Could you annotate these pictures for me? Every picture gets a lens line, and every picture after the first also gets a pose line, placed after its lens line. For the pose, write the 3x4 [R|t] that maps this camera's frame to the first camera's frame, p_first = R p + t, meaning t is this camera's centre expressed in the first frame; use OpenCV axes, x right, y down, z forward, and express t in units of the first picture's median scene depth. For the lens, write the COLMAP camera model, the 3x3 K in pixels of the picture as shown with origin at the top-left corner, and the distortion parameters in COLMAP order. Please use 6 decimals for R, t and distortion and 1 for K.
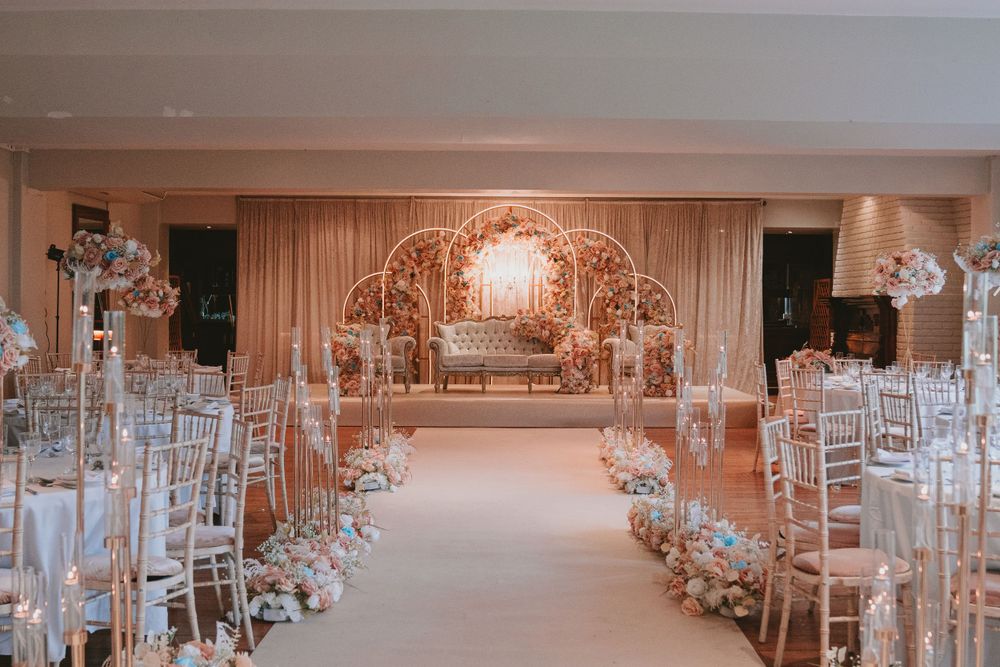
lens RADIAL K [[1239.2, 0, 498.7], [0, 1239.2, 332.1], [0, 0, 1]] dist [-0.143072, 0.000000]
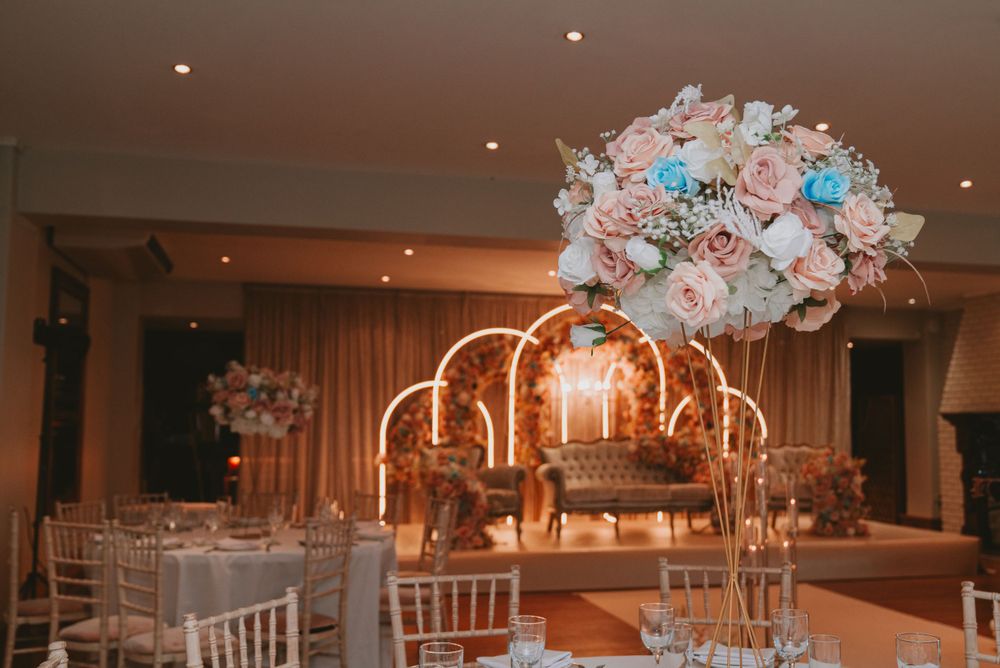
lens RADIAL K [[956.5, 0, 504.5], [0, 956.5, 337.9], [0, 0, 1]] dist [-0.011884, 0.000000]
pose [[0.969264, 0.021830, 0.245054, -0.205687], [0.007548, 0.992948, -0.118308, -0.003332], [-0.245908, 0.116521, 0.962264, 0.389930]]
